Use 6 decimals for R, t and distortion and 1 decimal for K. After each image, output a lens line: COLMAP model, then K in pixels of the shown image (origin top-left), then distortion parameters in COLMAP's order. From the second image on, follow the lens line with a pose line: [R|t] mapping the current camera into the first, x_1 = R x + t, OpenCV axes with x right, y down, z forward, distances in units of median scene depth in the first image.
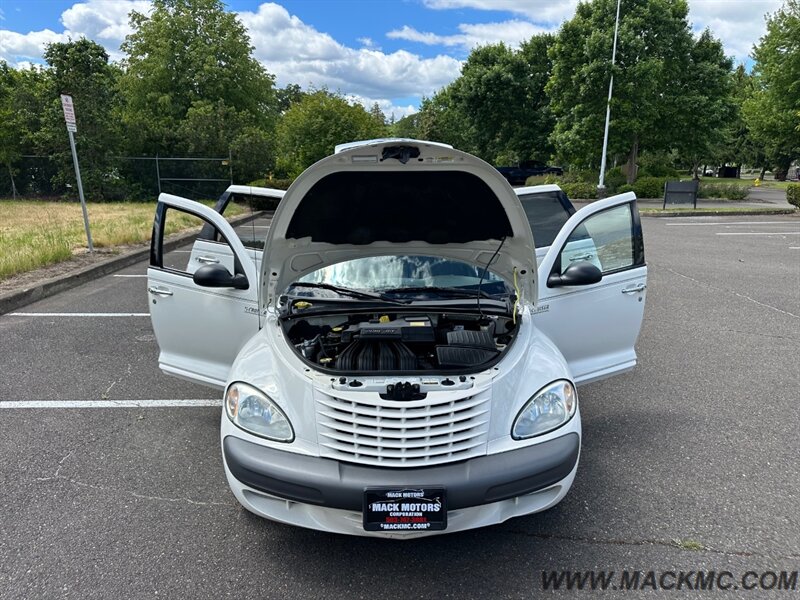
lens RADIAL K [[569.6, 0, 405.0], [0, 569.6, 305.4], [0, 0, 1]] dist [0.030282, -0.034320]
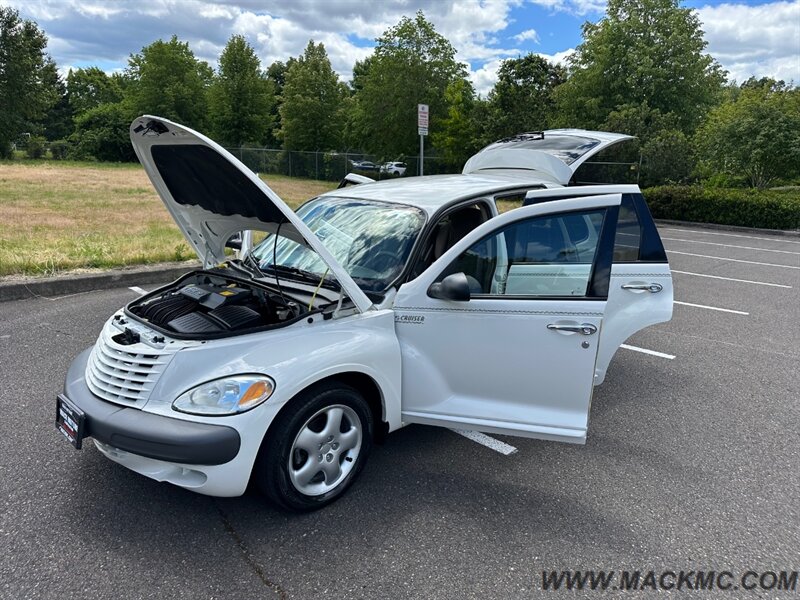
lens RADIAL K [[569.6, 0, 401.1], [0, 569.6, 307.8], [0, 0, 1]] dist [0.030282, -0.034320]
pose [[0.700096, 0.193509, -0.687328, 0.302045], [-0.198722, 0.977352, 0.072749, -0.025730], [0.685839, 0.085656, 0.722695, 0.137161]]
